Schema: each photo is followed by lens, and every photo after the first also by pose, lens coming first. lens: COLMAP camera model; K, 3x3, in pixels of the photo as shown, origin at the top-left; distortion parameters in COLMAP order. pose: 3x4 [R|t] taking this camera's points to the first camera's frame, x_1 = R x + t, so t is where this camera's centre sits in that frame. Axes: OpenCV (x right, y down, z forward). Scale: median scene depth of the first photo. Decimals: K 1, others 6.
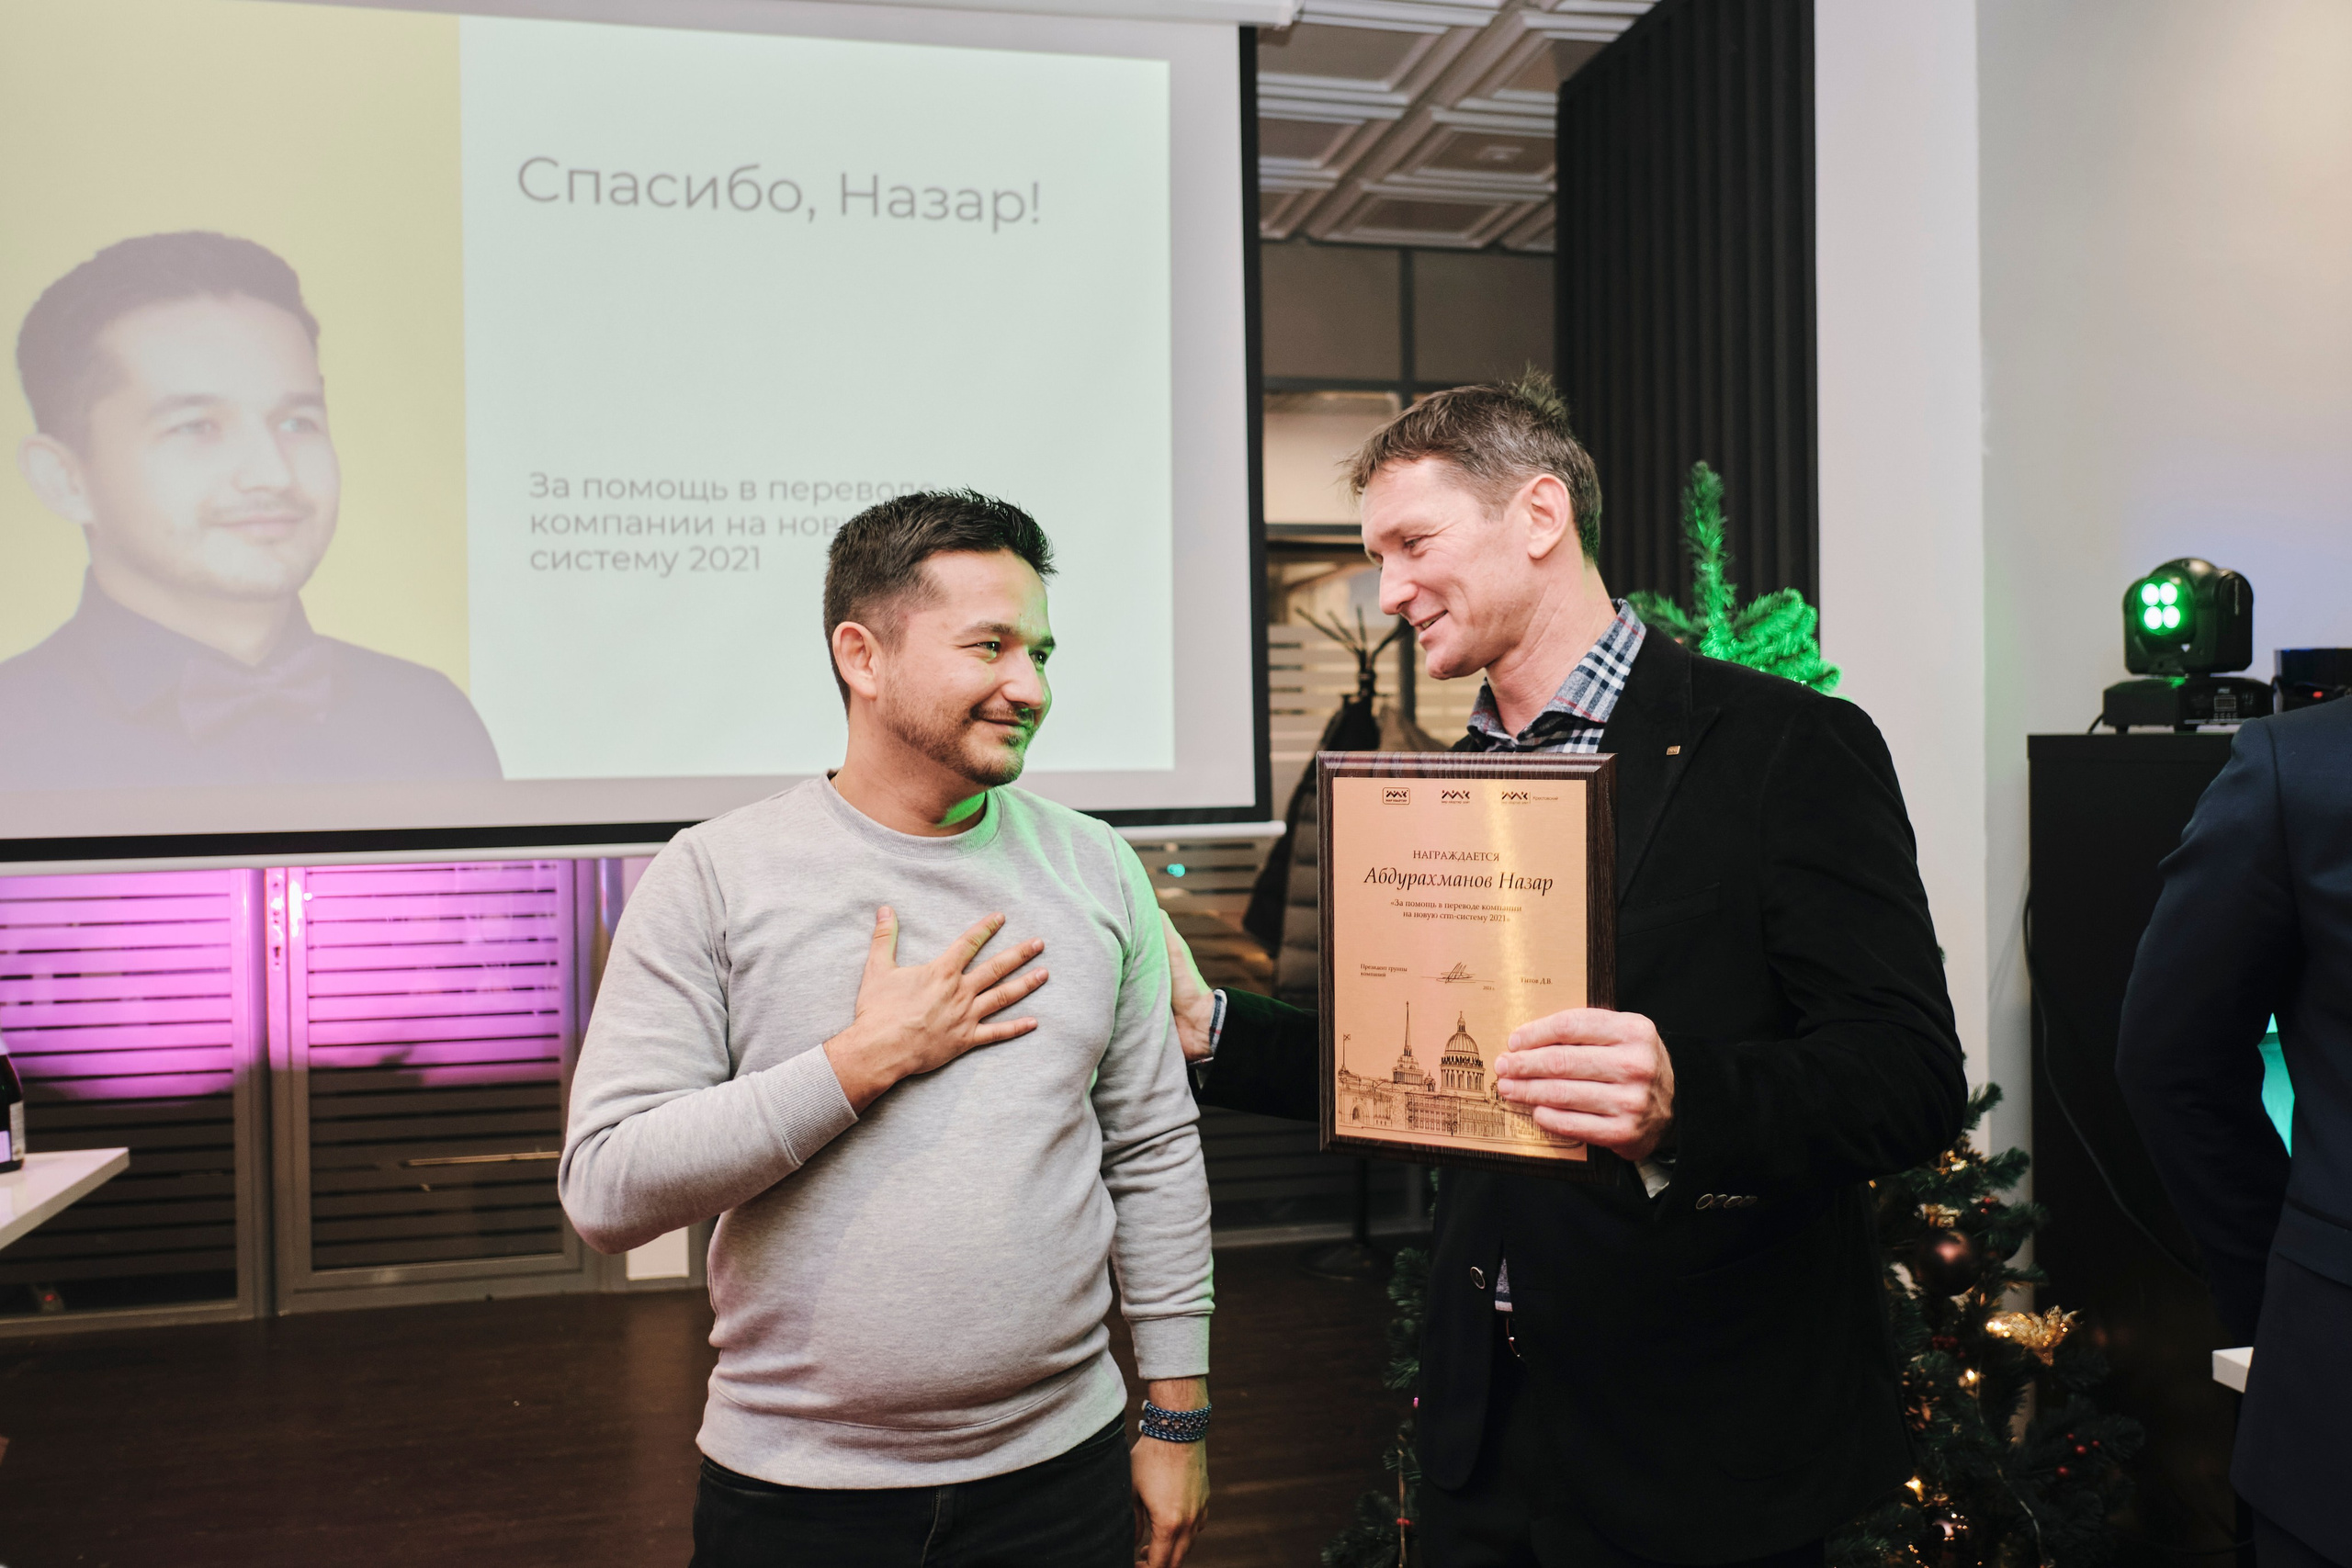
lens RADIAL K [[1979.4, 0, 1281.3], [0, 1979.4, 744.2], [0, 0, 1]] dist [-0.003602, -0.006650]
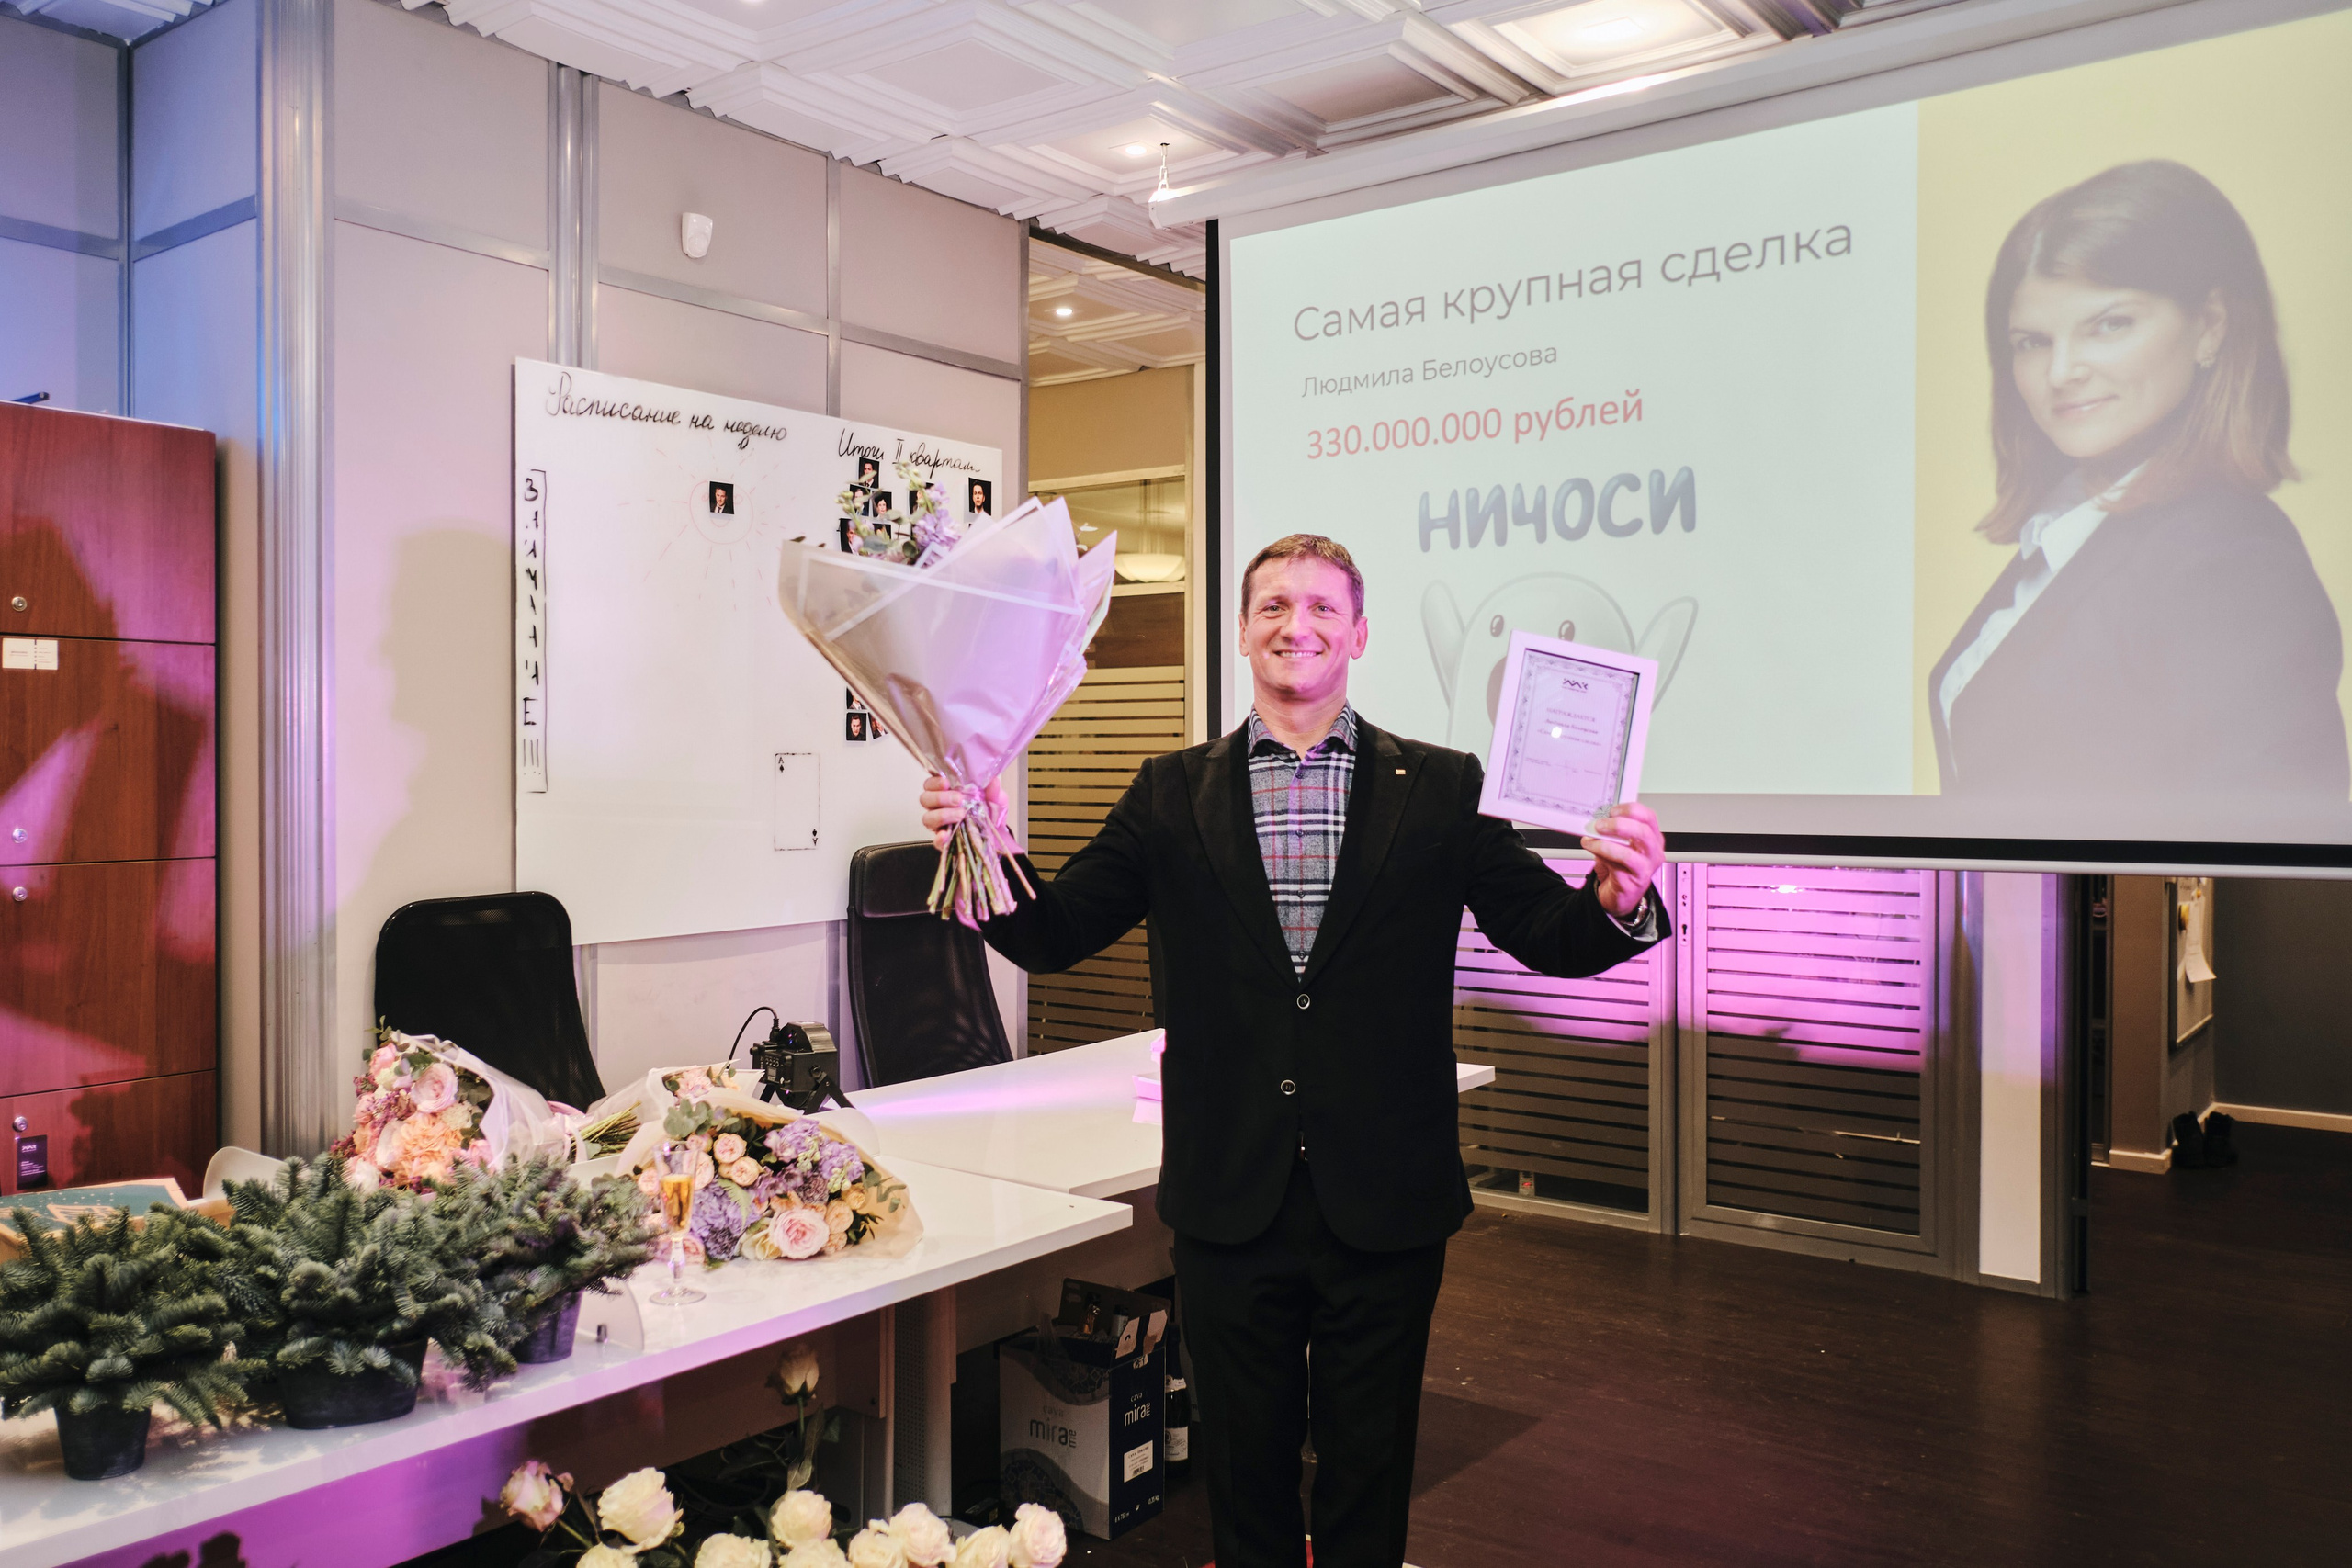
lens RADIAL K [[1865.2, 0, 1093.3], [0, 1865.2, 773.0], [0, 0, 1]] dist [-0.004400, 0.007737]
pose [[0.623658, 0.020131, -0.781438, 0.281050], [-0.012893, 0.999797, 0.015466, -0.002479], [0.781591, 0.000429, 0.623791, 0.052047]]
